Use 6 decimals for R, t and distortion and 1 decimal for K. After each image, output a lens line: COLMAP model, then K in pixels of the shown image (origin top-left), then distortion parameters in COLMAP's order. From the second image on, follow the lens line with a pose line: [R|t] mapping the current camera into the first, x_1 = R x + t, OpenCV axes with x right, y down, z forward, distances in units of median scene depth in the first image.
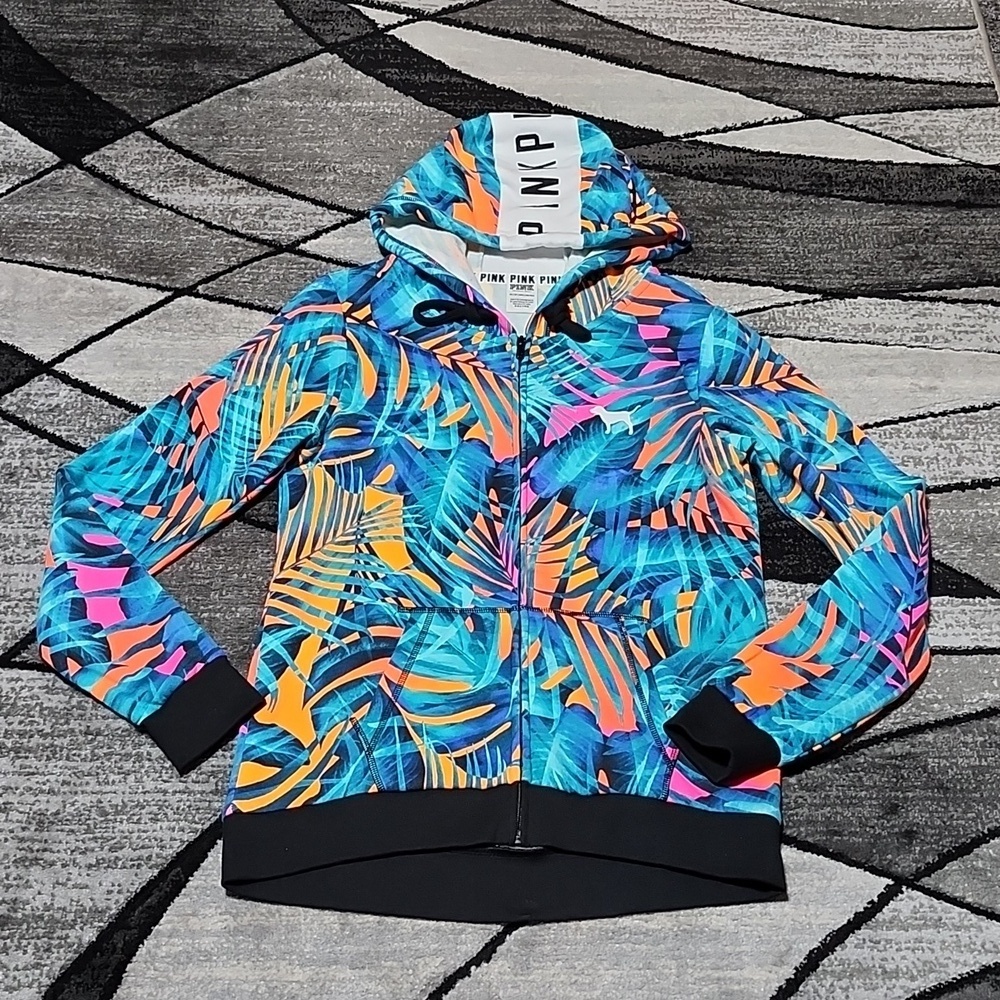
lens RADIAL K [[1479.2, 0, 476.2], [0, 1479.2, 511.7], [0, 0, 1]] dist [0.168708, -0.256078]
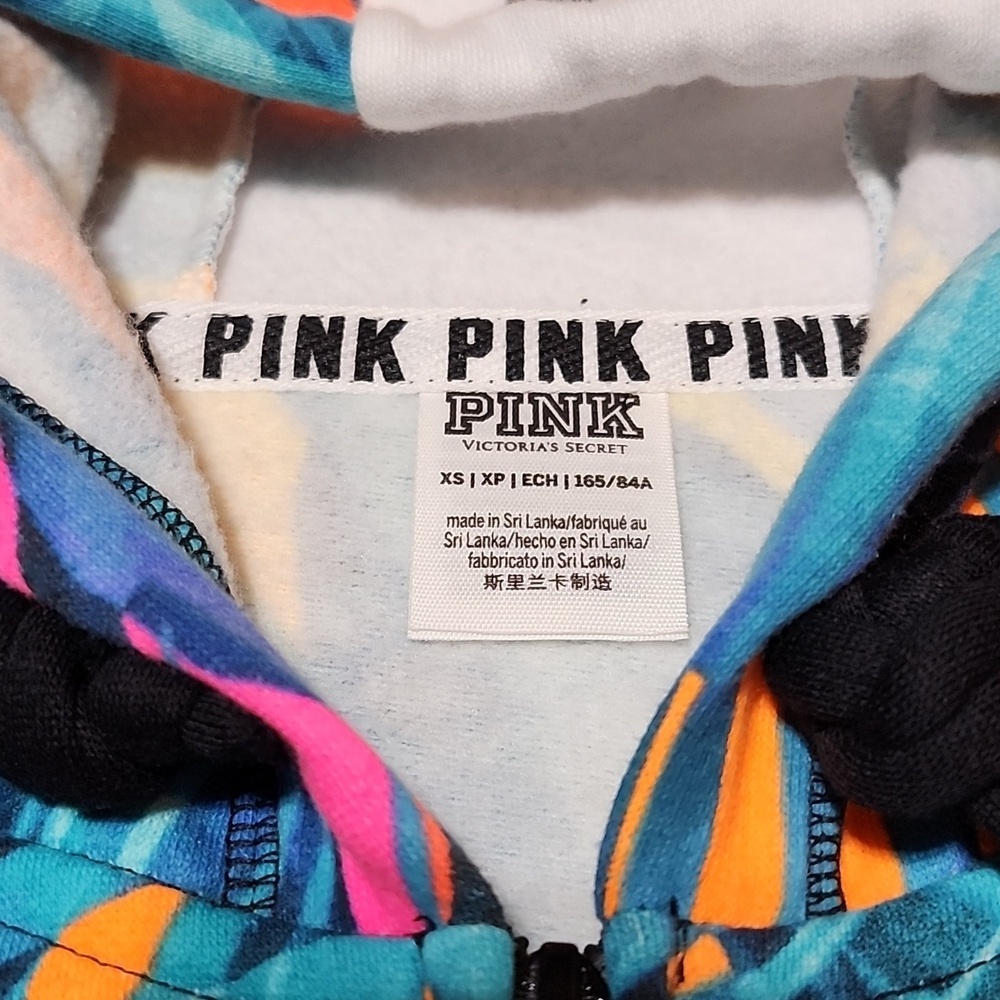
lens RADIAL K [[1448.5, 0, 501.4], [0, 1448.5, 531.7], [0, 0, 1]] dist [0.171286, -0.393501]
pose [[0.999357, -0.034681, -0.009083, 0.030818], [0.034012, 0.997265, -0.065612, -0.147695], [0.011334, 0.065261, 0.997804, 0.972253]]
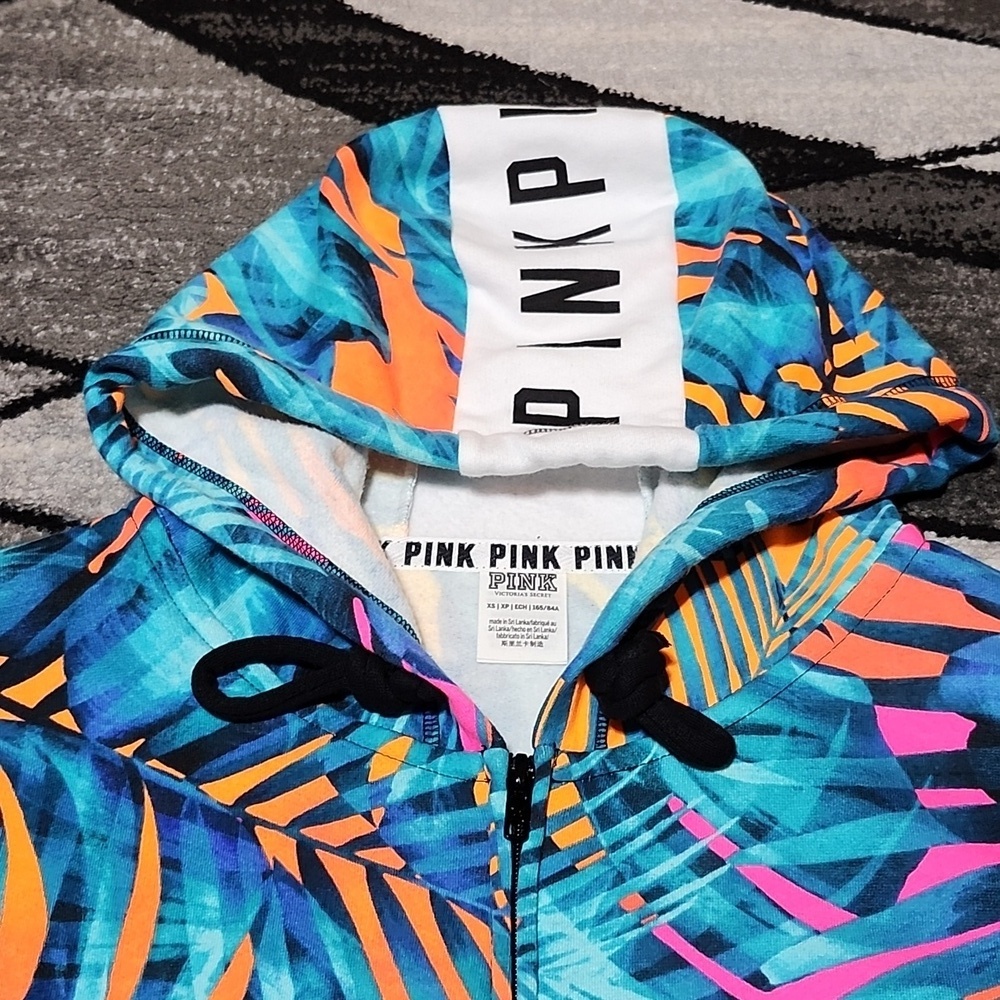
lens RADIAL K [[1422.0, 0, 501.8], [0, 1422.0, 497.0], [0, 0, 1]] dist [0.158511, -0.295593]
pose [[0.999843, -0.013573, -0.011414, 0.032824], [0.013109, 0.999122, -0.039781, -0.173914], [0.011944, 0.039626, 0.999143, 0.732432]]
